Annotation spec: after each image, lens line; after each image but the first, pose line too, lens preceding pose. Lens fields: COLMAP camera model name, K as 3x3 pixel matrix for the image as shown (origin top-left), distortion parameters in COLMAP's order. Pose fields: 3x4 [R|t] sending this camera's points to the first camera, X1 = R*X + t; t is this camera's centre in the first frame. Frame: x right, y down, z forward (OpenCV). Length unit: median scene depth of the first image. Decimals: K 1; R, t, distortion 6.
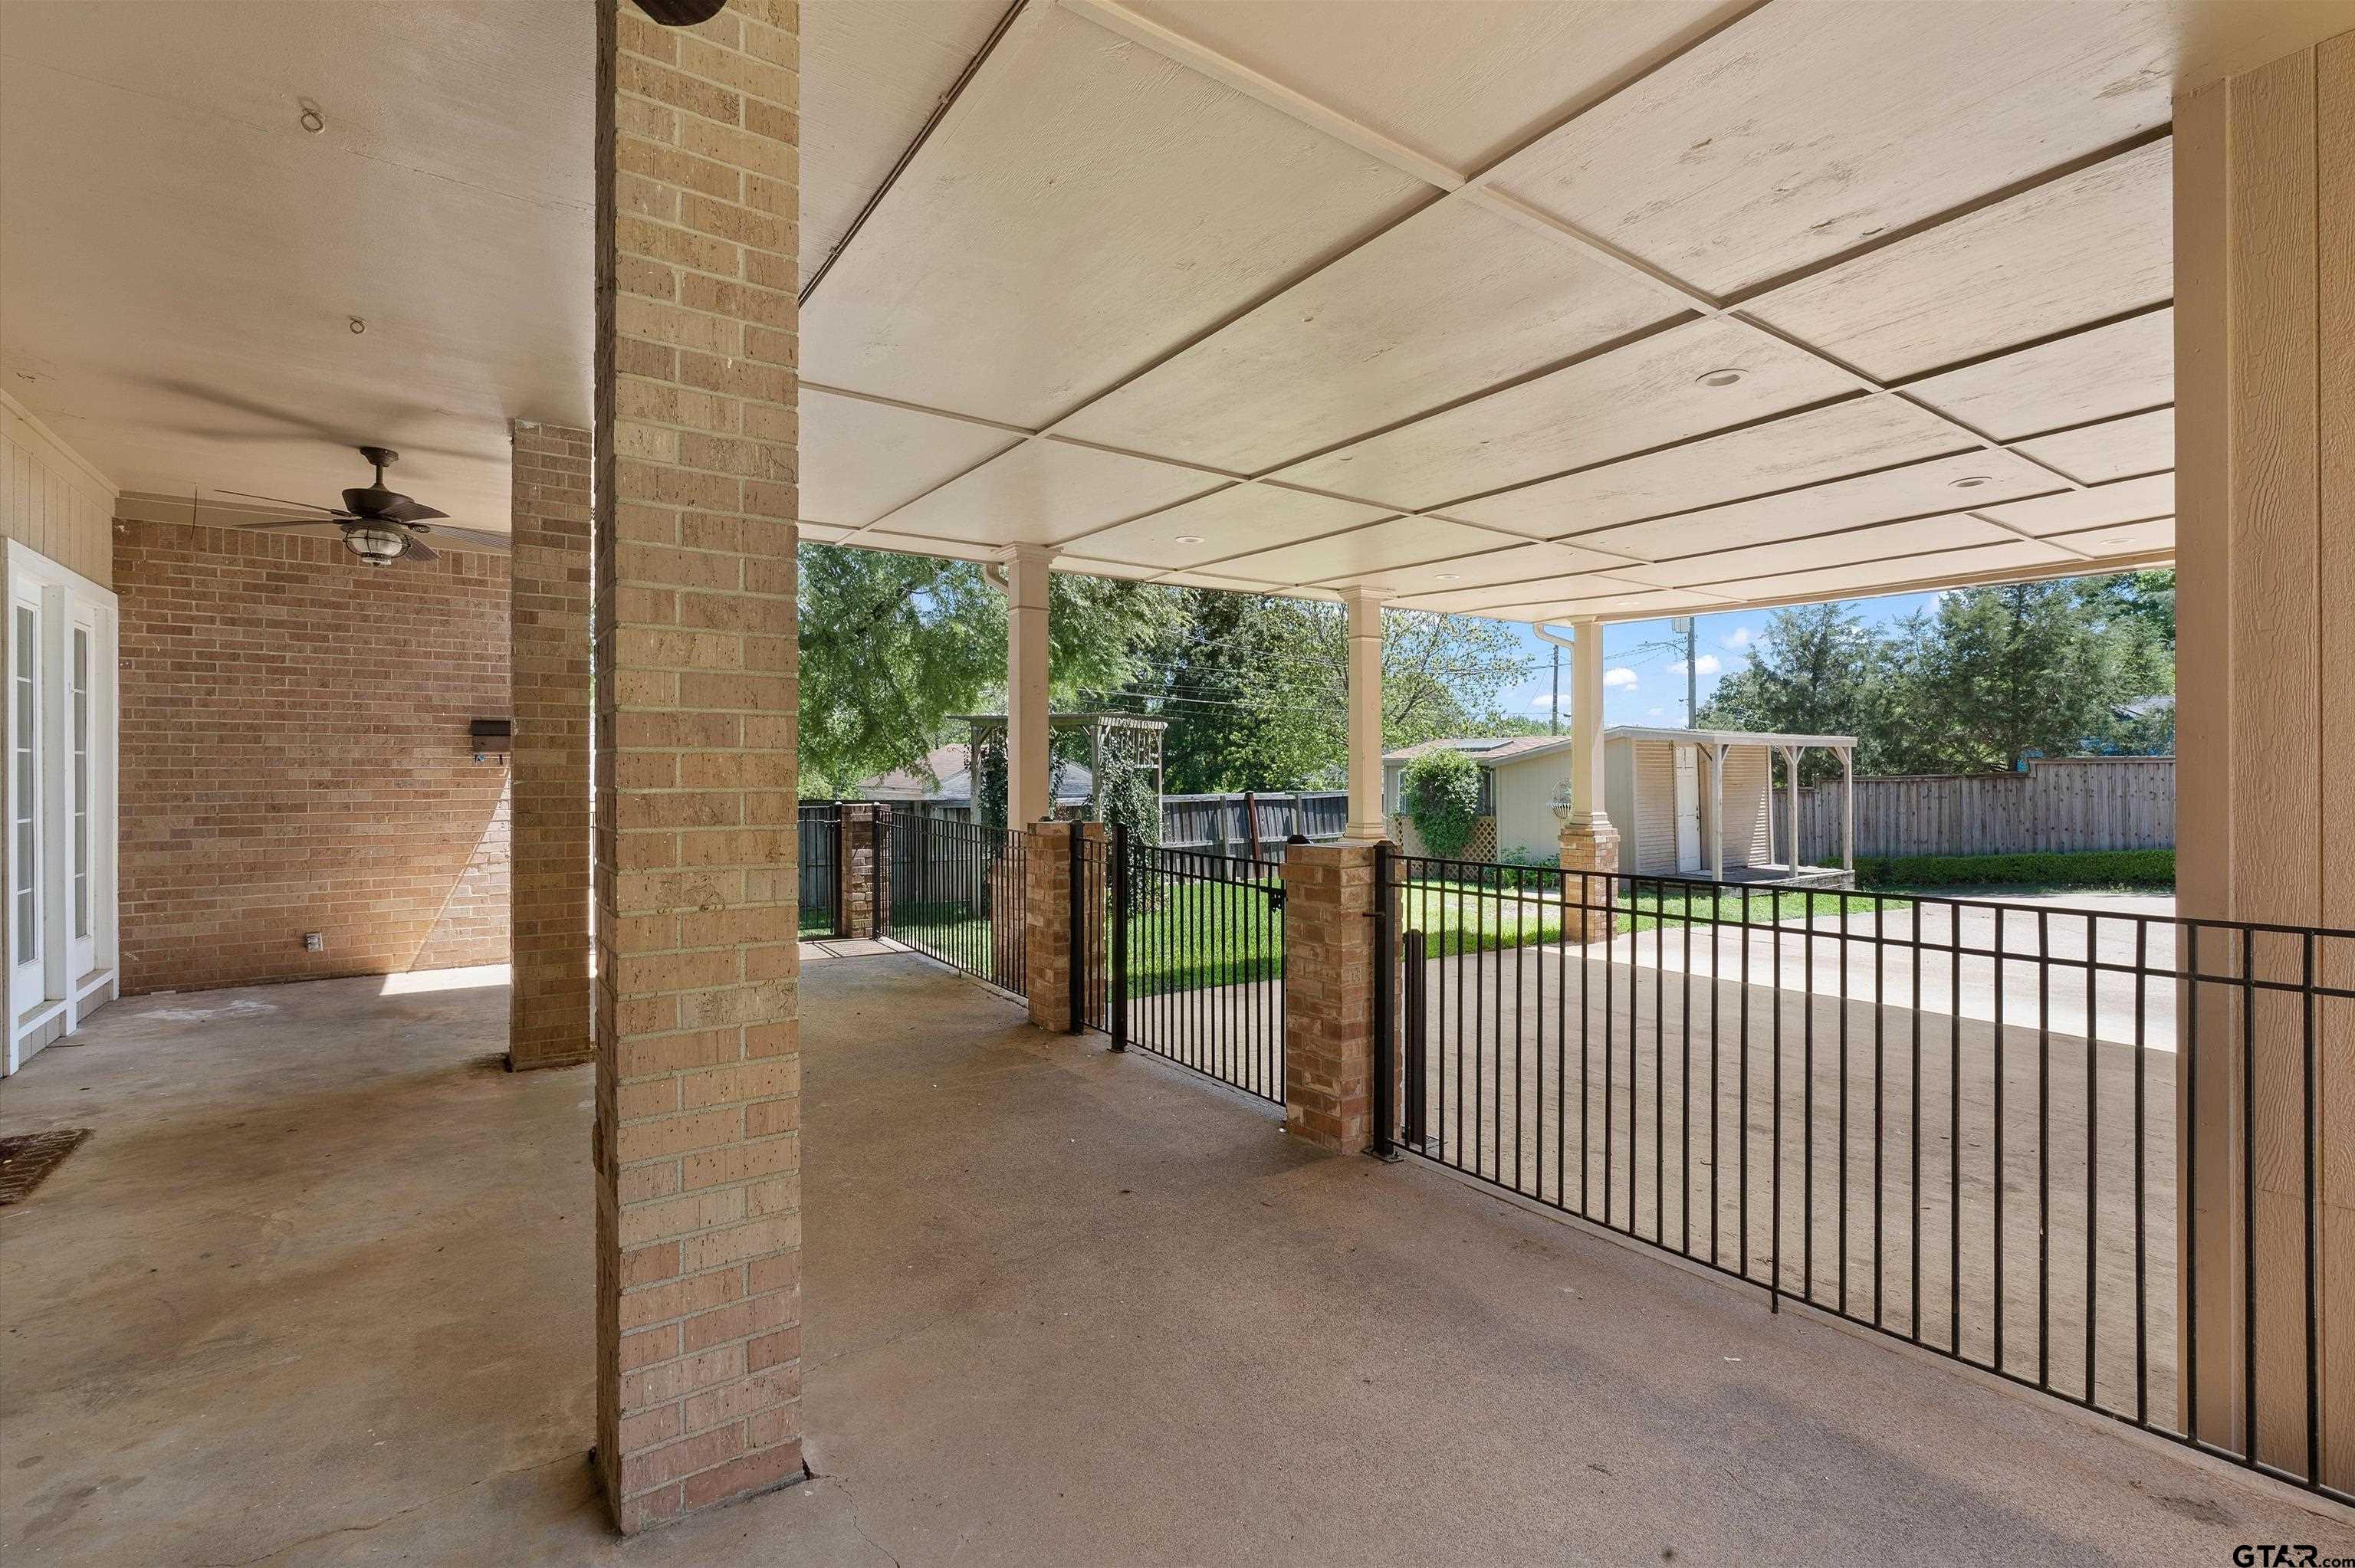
lens RADIAL K [[1056.1, 0, 1187.9], [0, 1056.1, 777.3], [0, 0, 1]] dist [-0.005771, 0.006471]
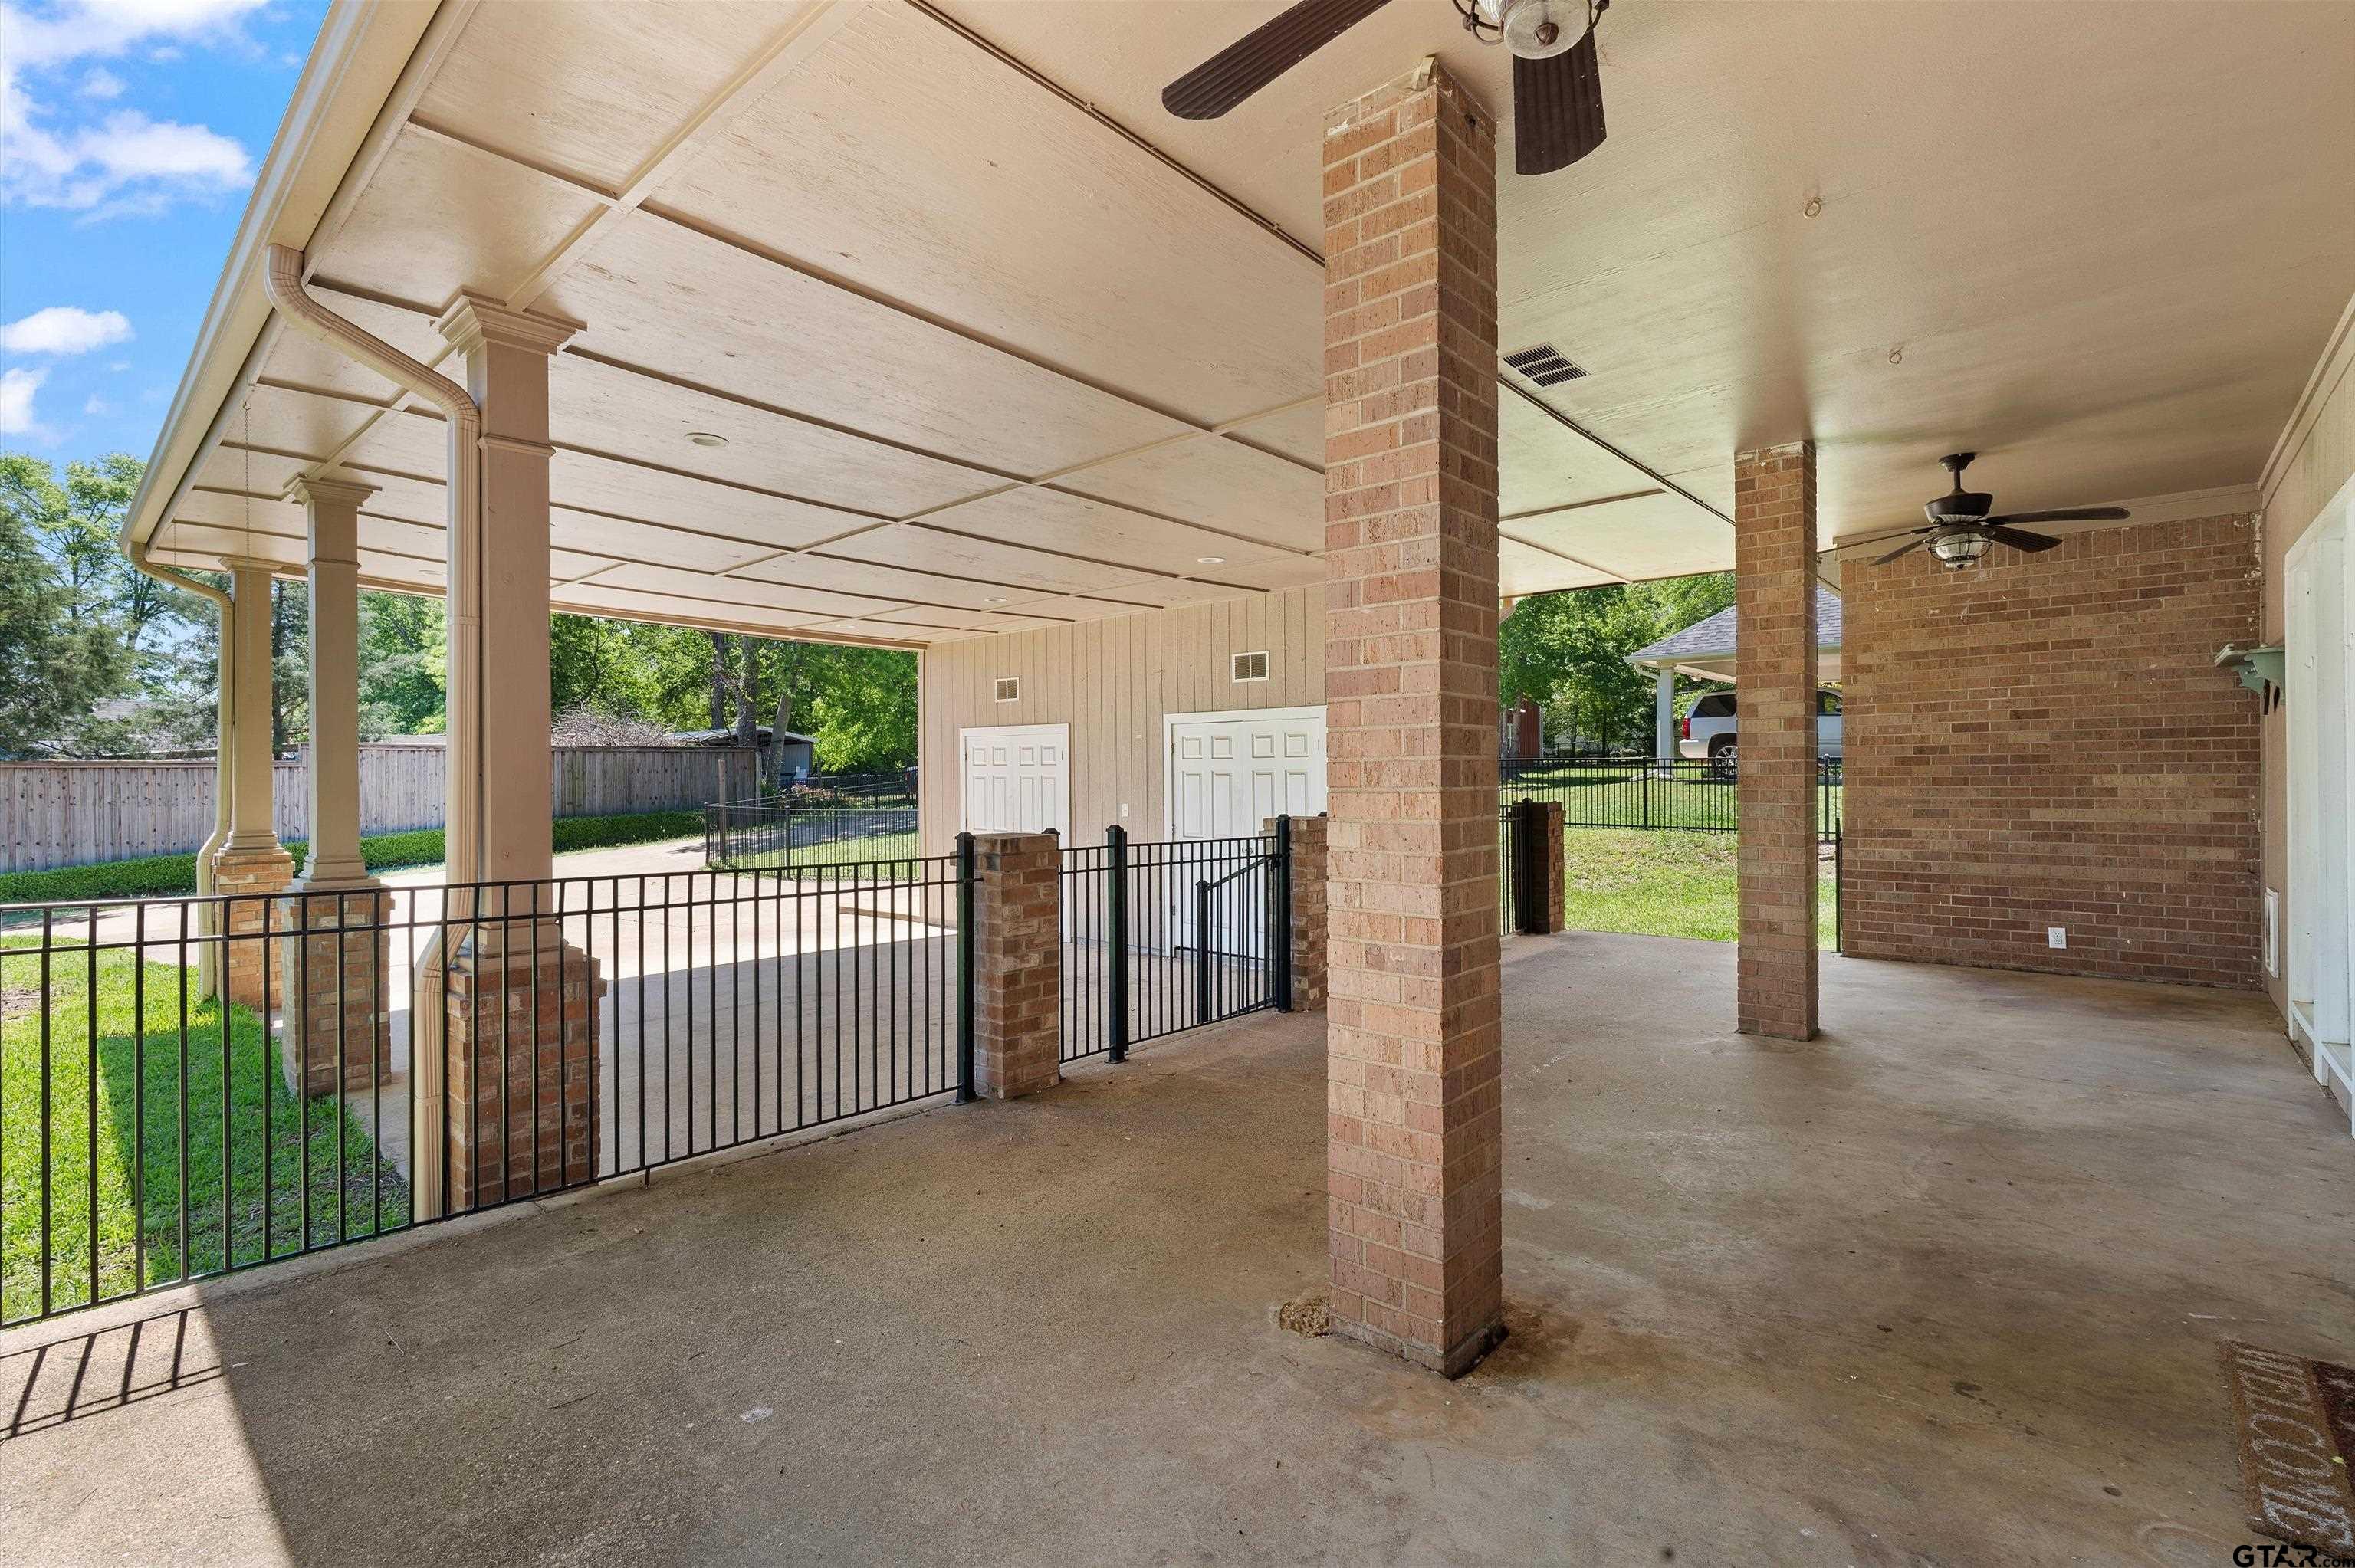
lens RADIAL K [[1056.1, 0, 1187.9], [0, 1056.1, 777.3], [0, 0, 1]] dist [-0.005771, 0.006471]
pose [[-0.236006, 0.001307, 0.971751, -0.212904], [0.005393, 0.999985, -0.000035, -0.000199], [-0.971737, 0.005232, -0.236010, 0.242406]]
